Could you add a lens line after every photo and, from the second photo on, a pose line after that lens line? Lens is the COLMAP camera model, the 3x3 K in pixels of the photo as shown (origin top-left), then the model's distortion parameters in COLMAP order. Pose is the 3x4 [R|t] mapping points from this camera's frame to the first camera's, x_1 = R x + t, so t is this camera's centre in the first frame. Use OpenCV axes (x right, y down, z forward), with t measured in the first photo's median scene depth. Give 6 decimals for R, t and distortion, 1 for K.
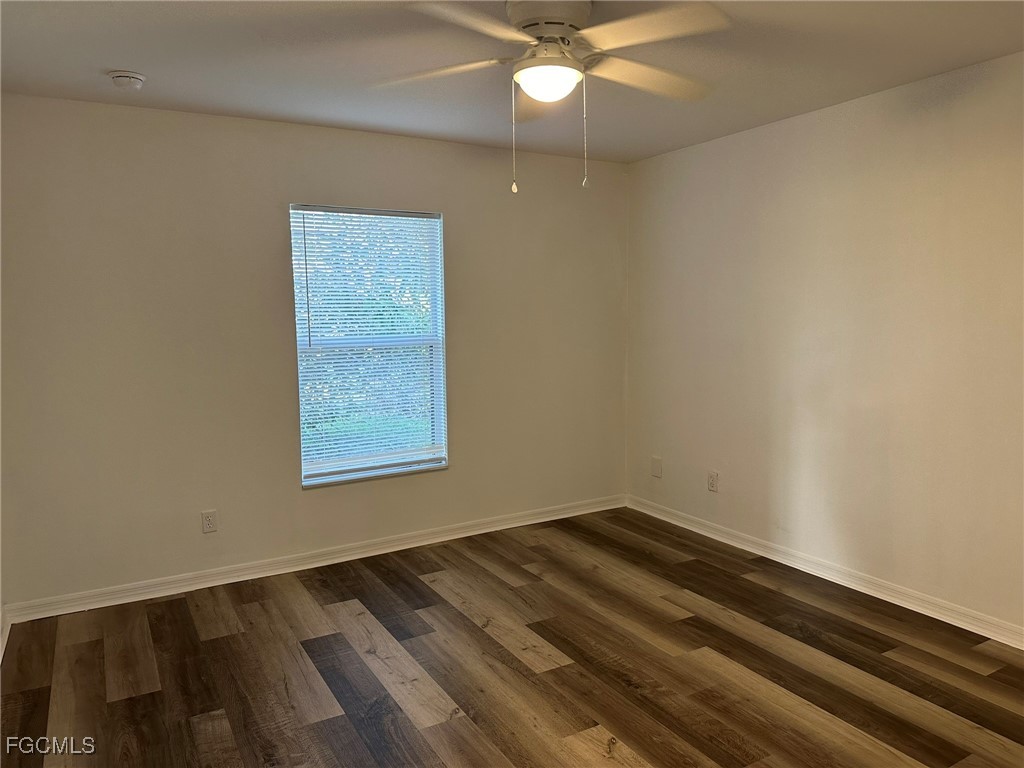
lens RADIAL K [[713.5, 0, 508.7], [0, 713.5, 375.1], [0, 0, 1]] dist [0.060664, -0.063950]
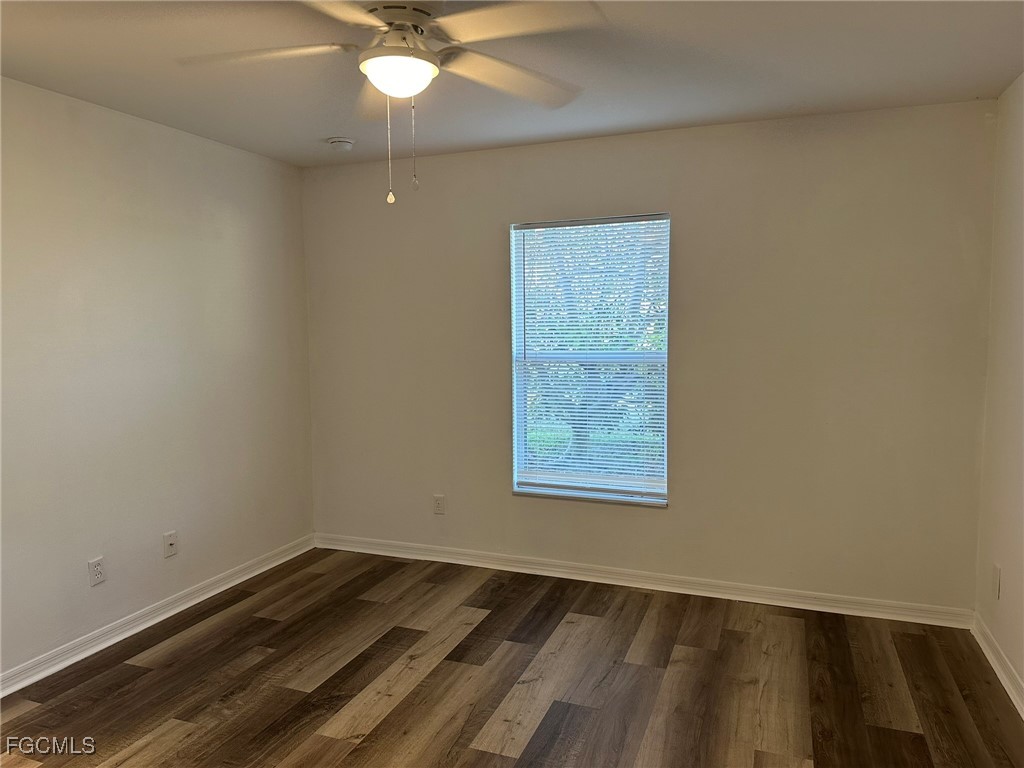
lens RADIAL K [[713.5, 0, 490.8], [0, 713.5, 367.2], [0, 0, 1]] dist [0.060664, -0.063950]
pose [[0.642401, 0.064296, -0.763667, 0.529076], [-0.078198, 0.996773, 0.018141, -0.046698], [0.762368, 0.048063, 0.645356, 0.332341]]
